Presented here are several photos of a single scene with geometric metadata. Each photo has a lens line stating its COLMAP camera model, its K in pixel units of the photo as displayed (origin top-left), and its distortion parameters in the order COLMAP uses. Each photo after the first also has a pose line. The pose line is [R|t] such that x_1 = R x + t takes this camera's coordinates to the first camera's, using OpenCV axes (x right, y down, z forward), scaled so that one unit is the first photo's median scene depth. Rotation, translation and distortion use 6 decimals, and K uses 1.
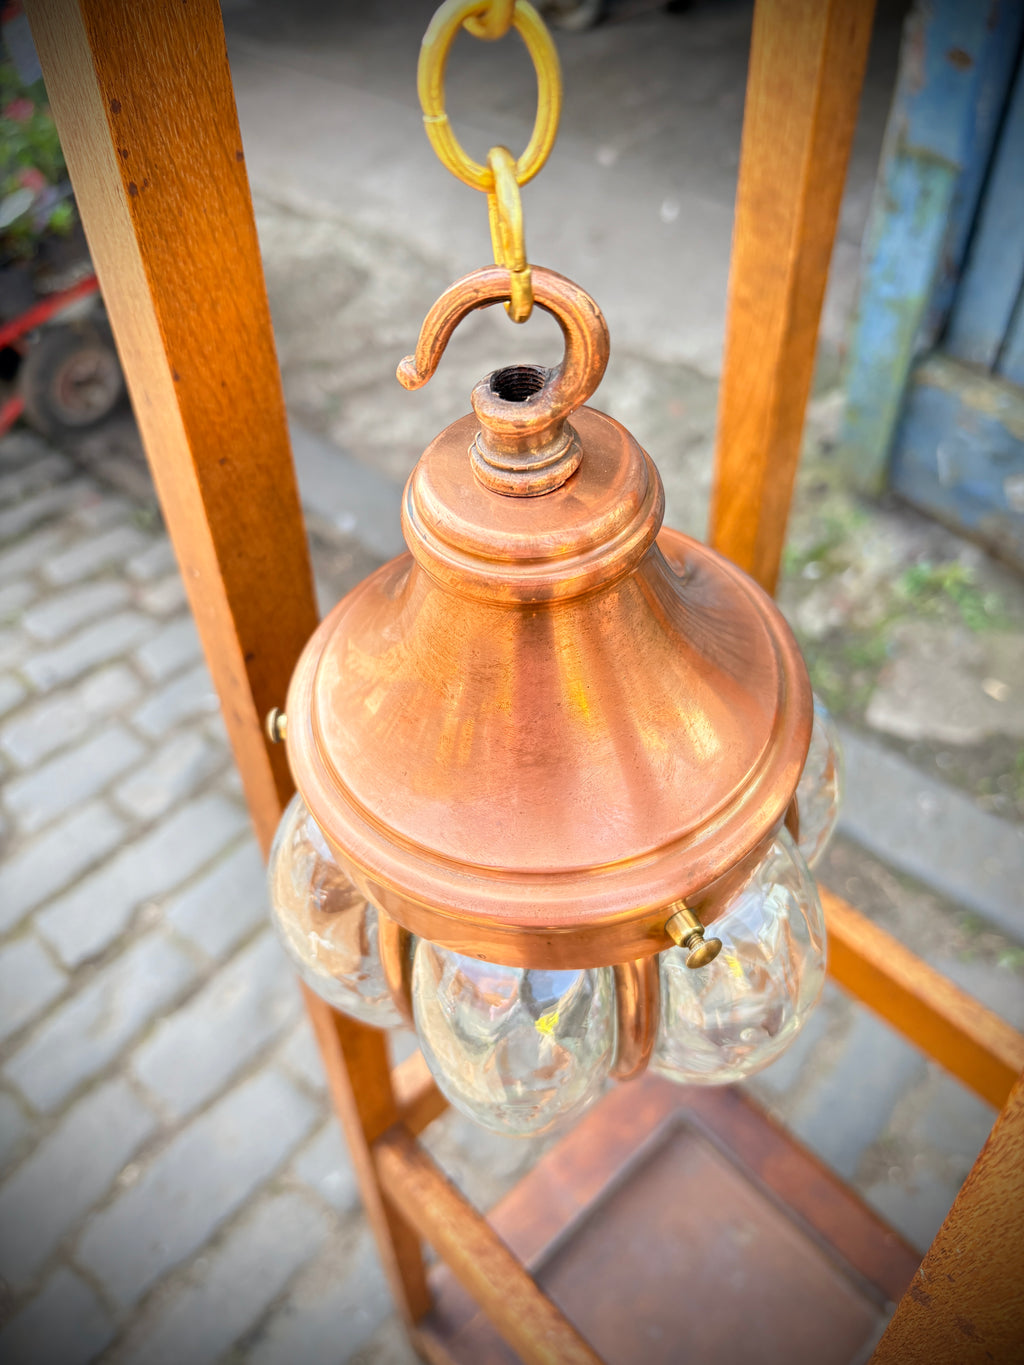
lens RADIAL K [[1063.0, 0, 517.0], [0, 1063.0, 682.8], [0, 0, 1]] dist [0.002936, -0.019196]
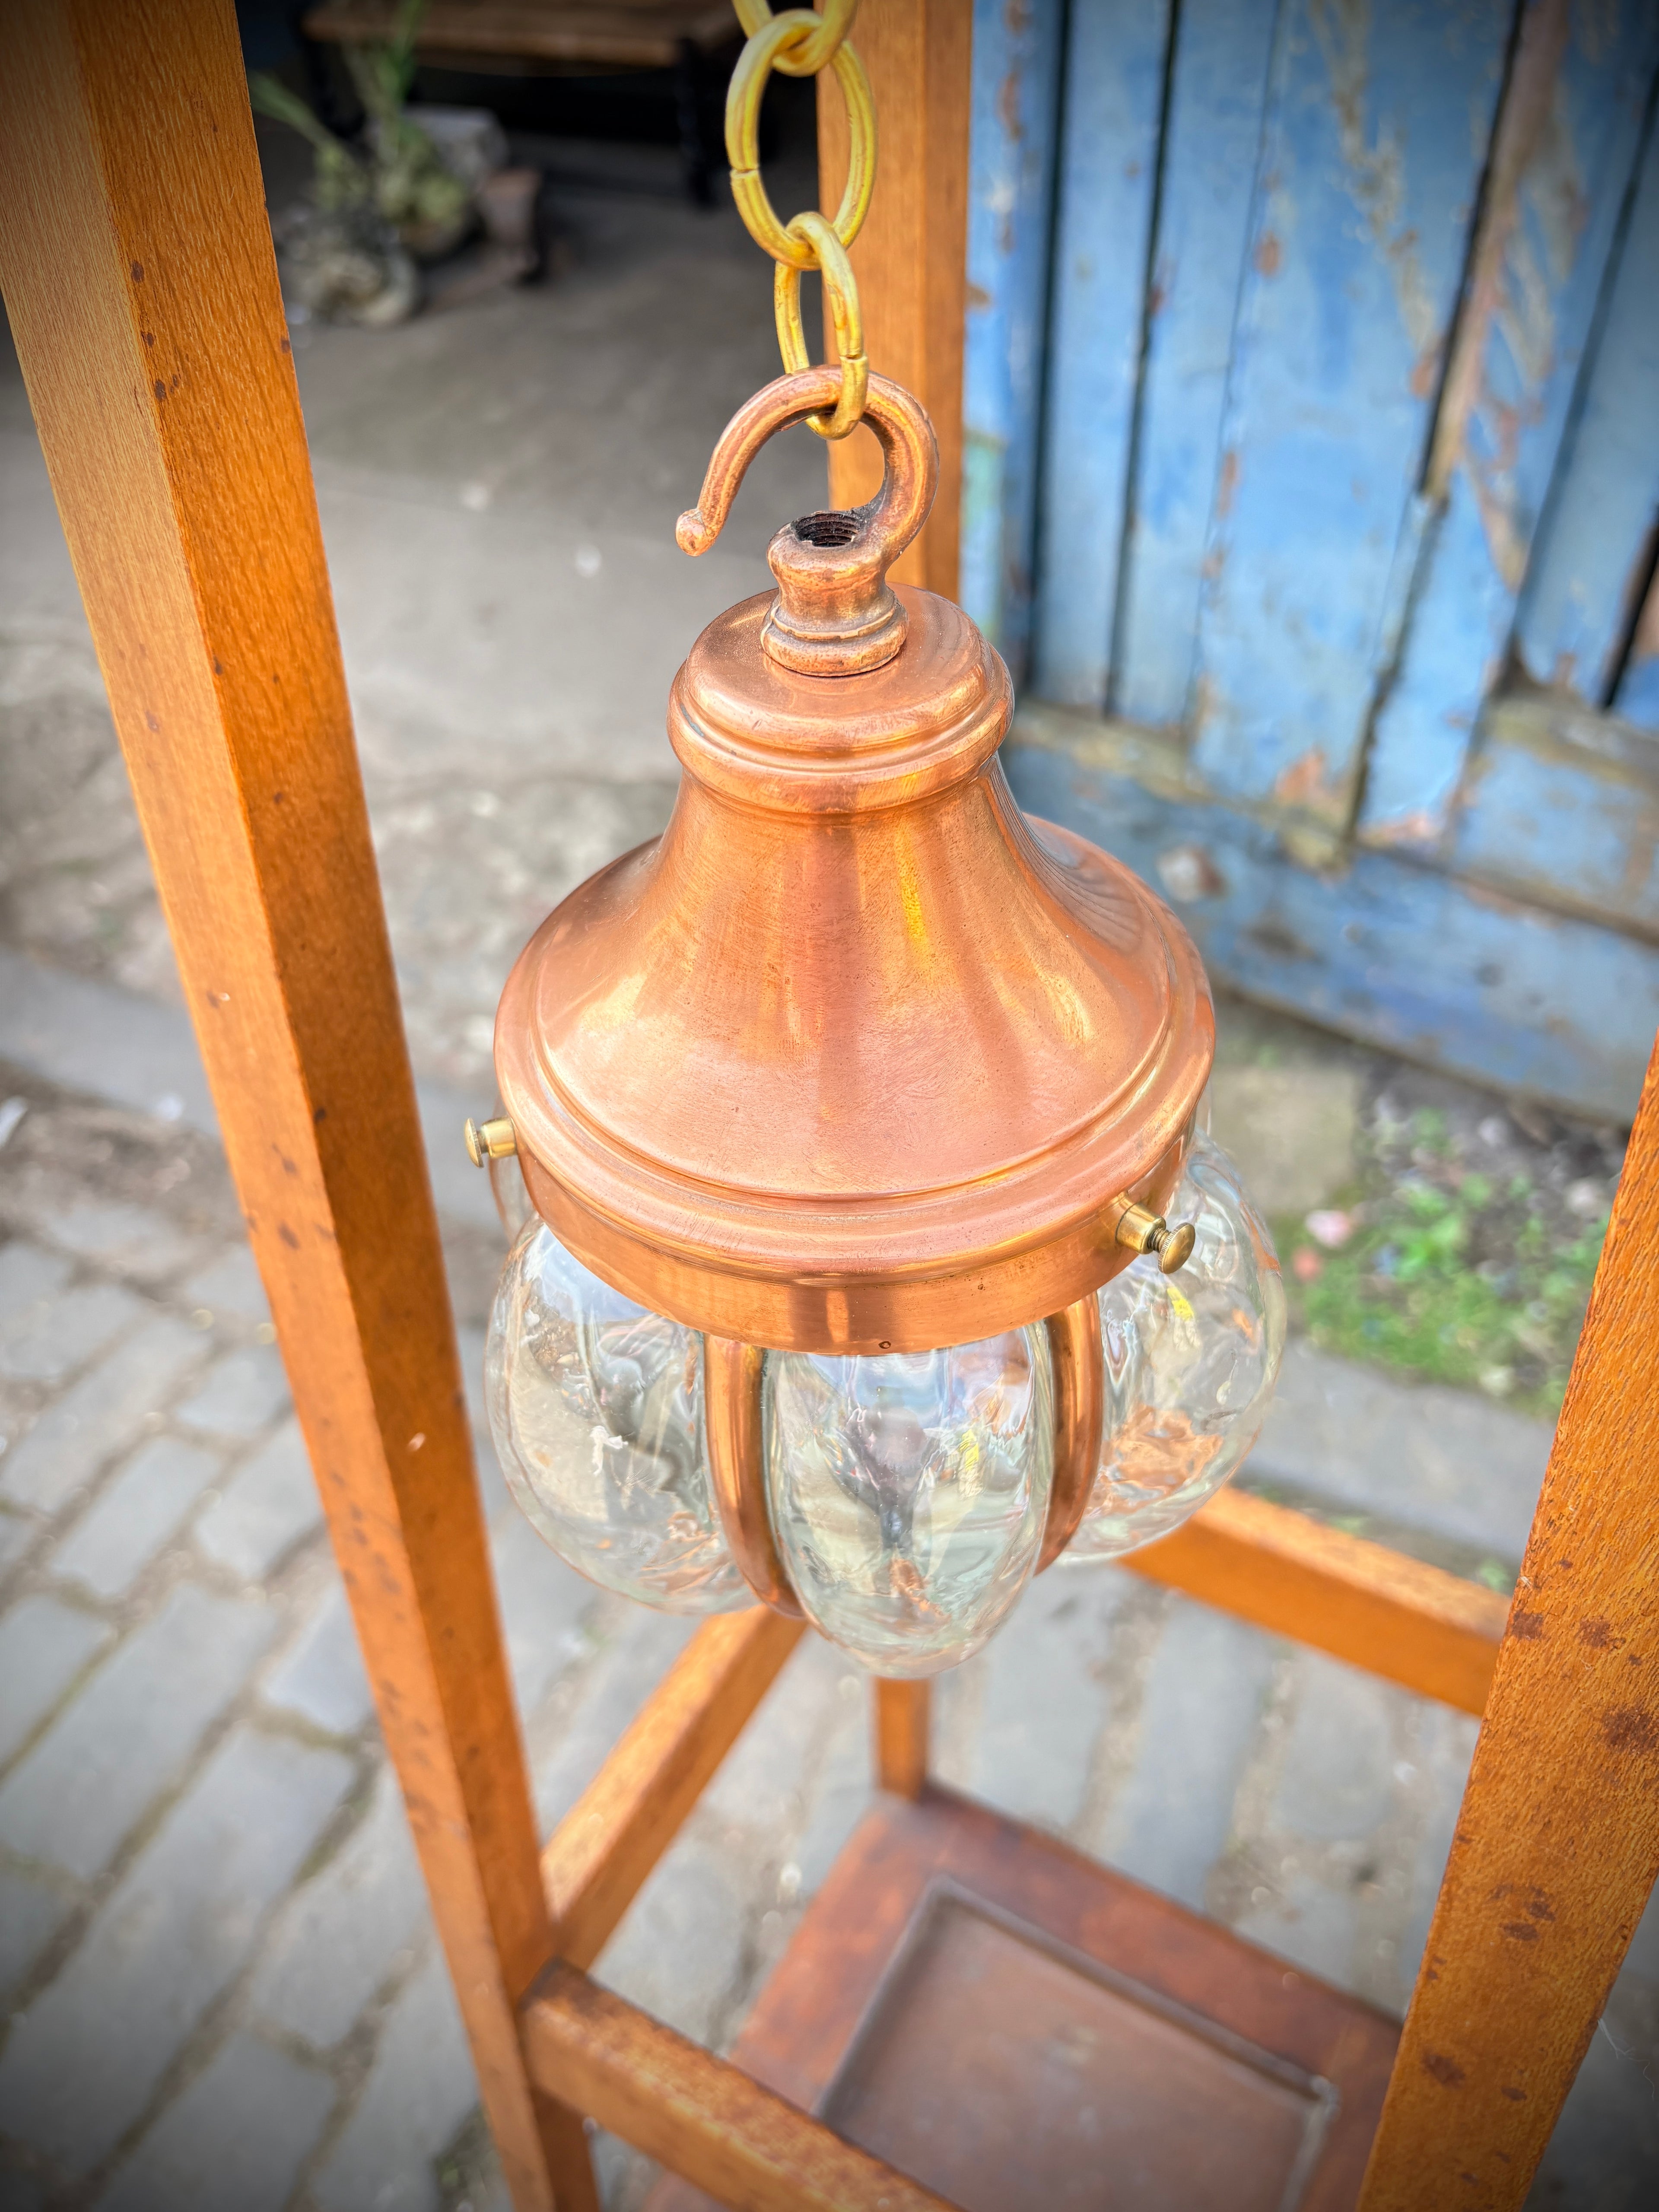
lens RADIAL K [[1703.0, 0, 815.6], [0, 1703.0, 1091.0], [0, 0, 1]] dist [-0.006736, 0.008019]
pose [[0.957026, -0.181507, 0.226179, -0.236010], [0.208535, 0.972704, -0.101782, 0.159700], [-0.201531, 0.144574, 0.968754, -0.093631]]
